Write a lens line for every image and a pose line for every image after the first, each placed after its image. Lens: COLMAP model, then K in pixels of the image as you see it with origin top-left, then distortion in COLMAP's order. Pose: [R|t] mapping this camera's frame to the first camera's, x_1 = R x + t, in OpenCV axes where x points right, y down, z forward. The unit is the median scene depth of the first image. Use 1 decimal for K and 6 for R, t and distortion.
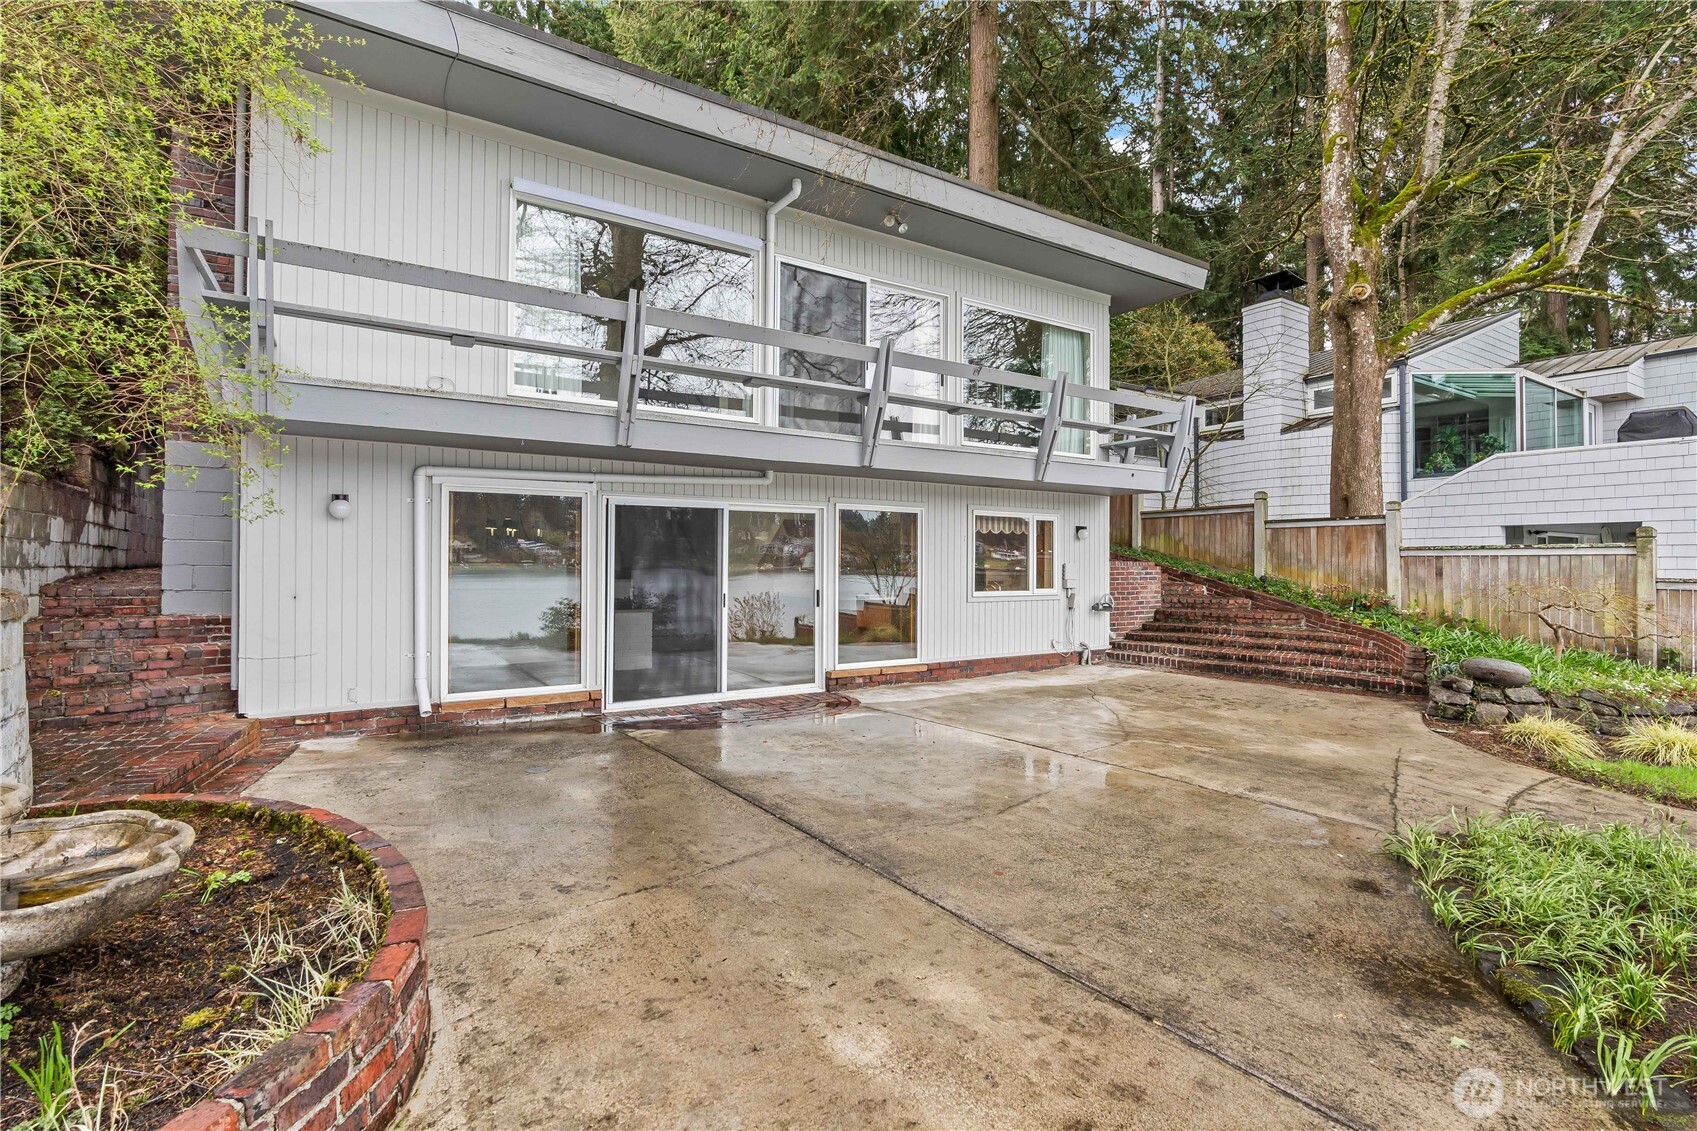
lens RADIAL K [[776.8, 0, 845.3], [0, 776.8, 564.0], [0, 0, 1]] dist [-0.013828, 0.005669]
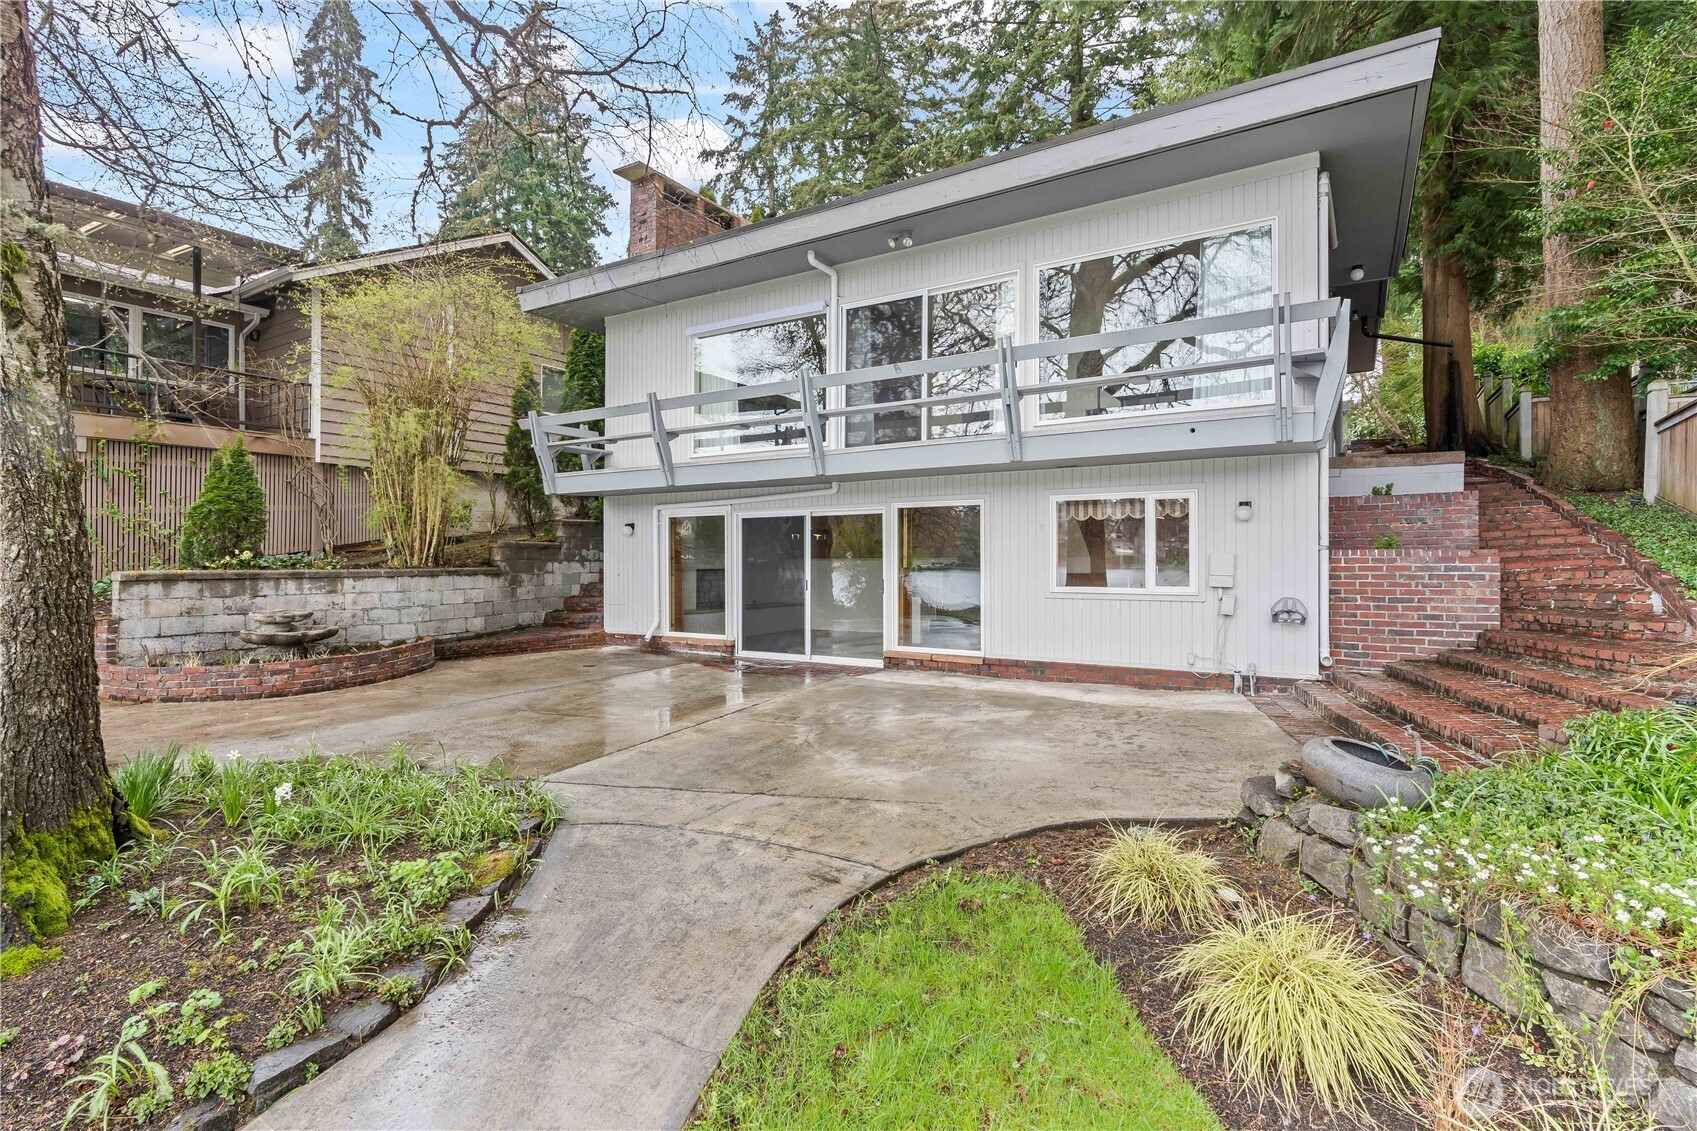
lens RADIAL K [[801.6, 0, 849.9], [0, 801.6, 562.6], [0, 0, 1]] dist [-0.010889, 0.002999]
pose [[0.441084, -0.003791, -0.897458, 0.995746], [-0.000010, 0.999991, -0.004229, 0.013182], [0.897466, 0.001874, 0.441080, 0.423448]]
